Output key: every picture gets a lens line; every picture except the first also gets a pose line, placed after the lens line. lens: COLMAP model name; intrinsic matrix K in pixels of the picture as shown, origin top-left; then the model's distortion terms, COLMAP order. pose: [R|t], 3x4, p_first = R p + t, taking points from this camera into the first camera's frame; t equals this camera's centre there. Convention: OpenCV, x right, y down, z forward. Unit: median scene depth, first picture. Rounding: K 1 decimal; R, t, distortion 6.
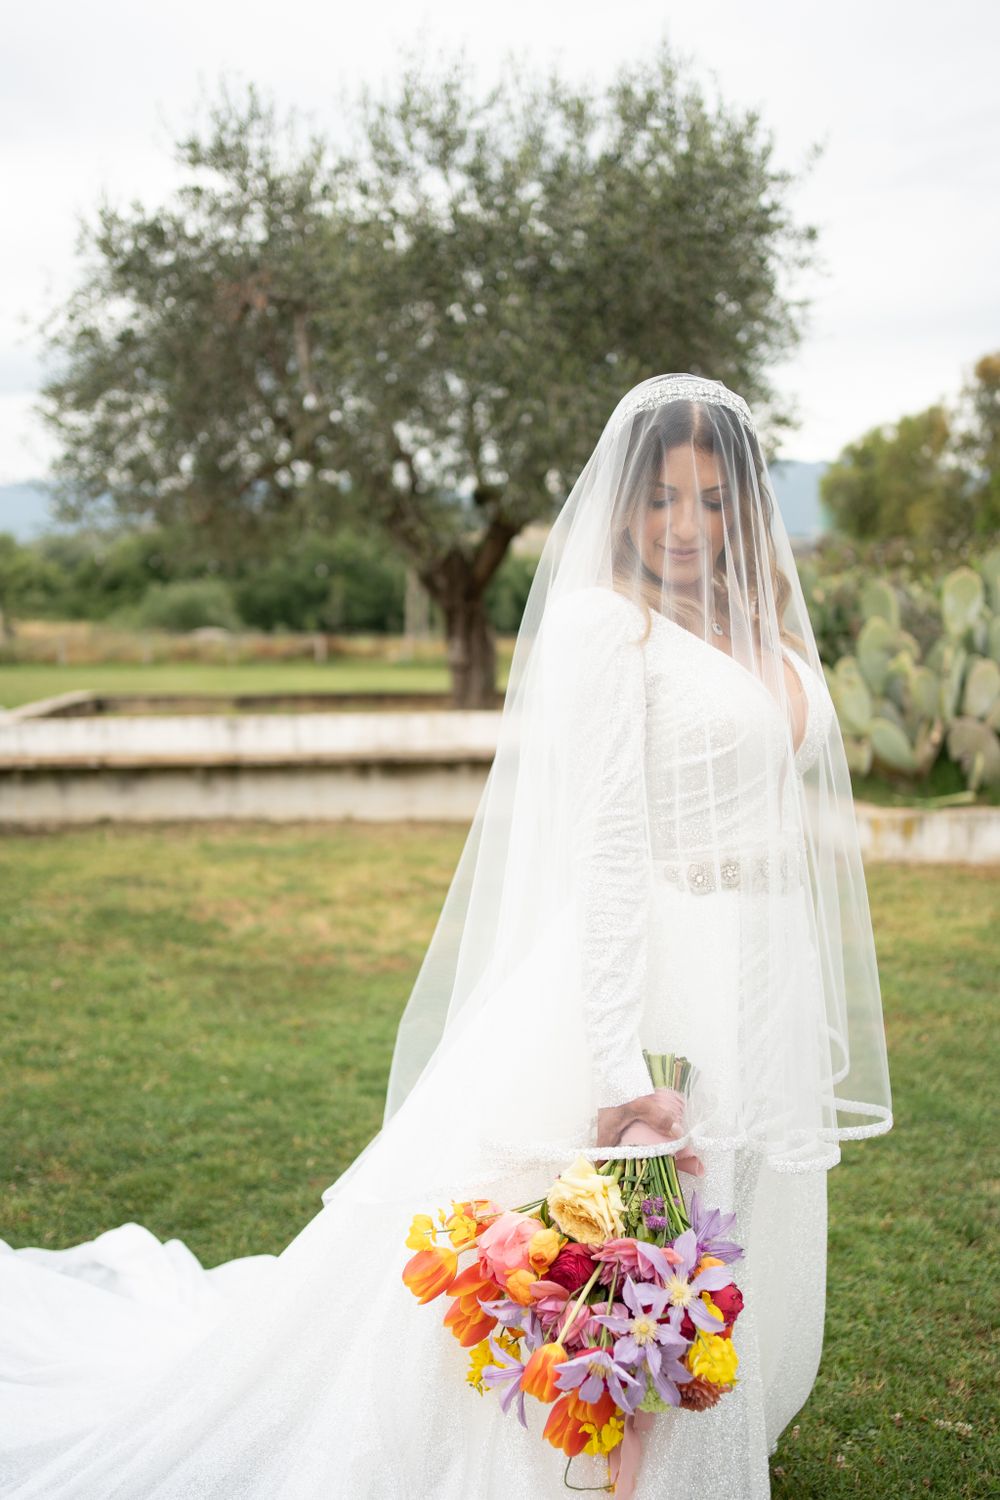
lens RADIAL K [[1499.7, 0, 504.3], [0, 1499.7, 747.6], [0, 0, 1]] dist [-0.009730, 0.000000]
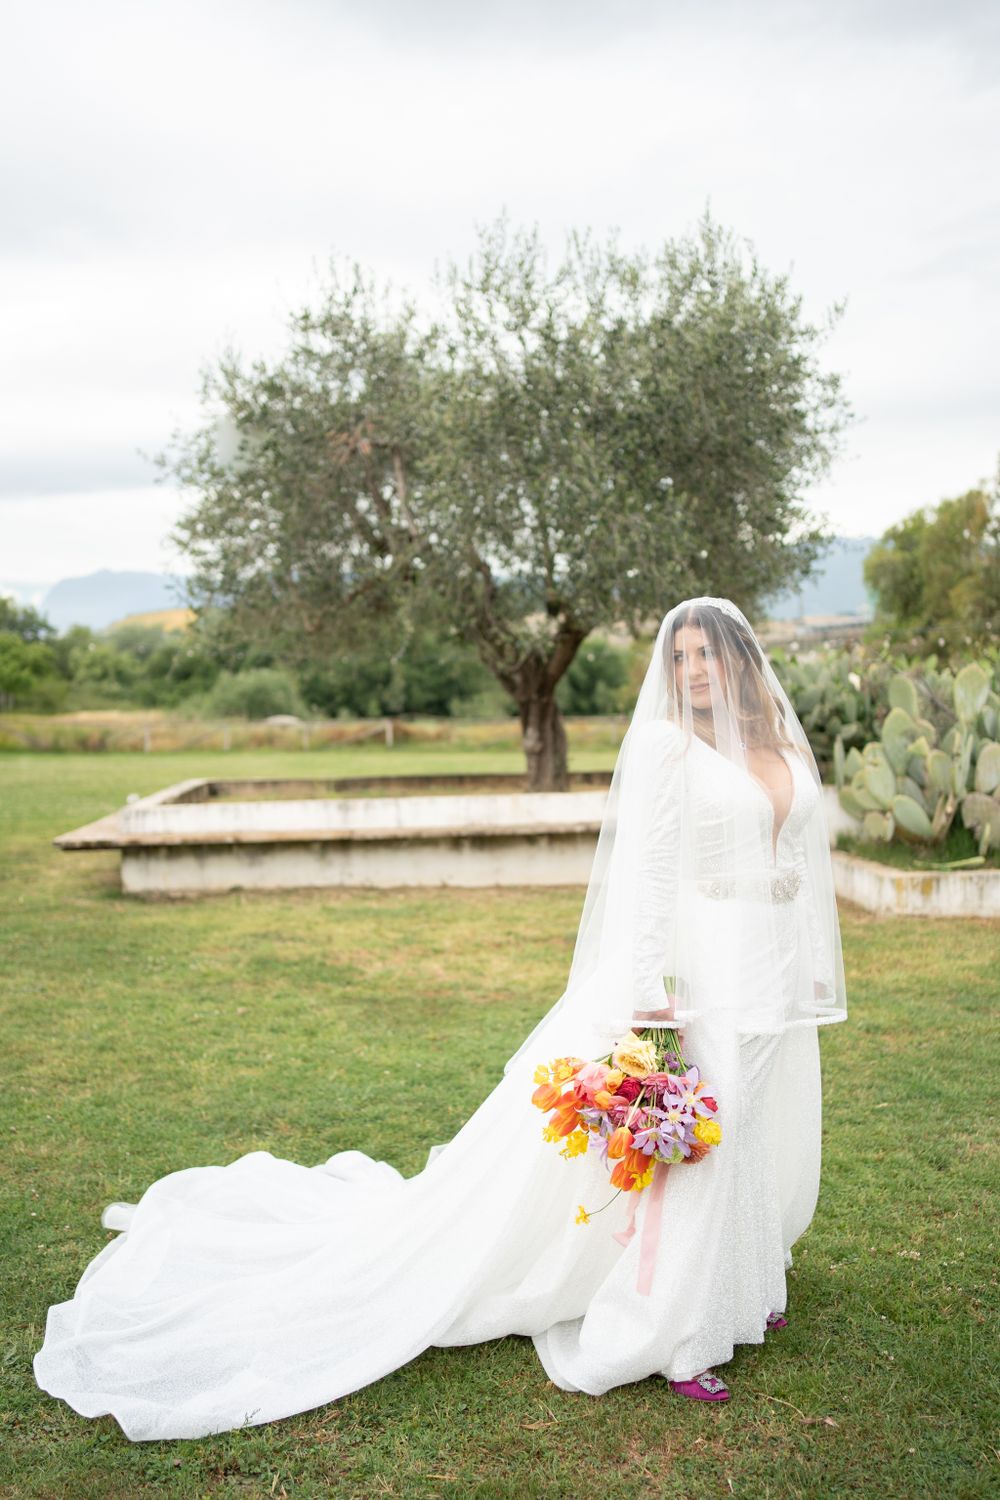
lens RADIAL K [[1499.7, 0, 492.1], [0, 1499.7, 755.2], [0, 0, 1]] dist [-0.009730, 0.000000]
pose [[0.998955, -0.013807, -0.043567, -0.016440], [0.011747, 0.998817, -0.047182, 0.001860], [0.044167, 0.046621, 0.997936, -0.174989]]
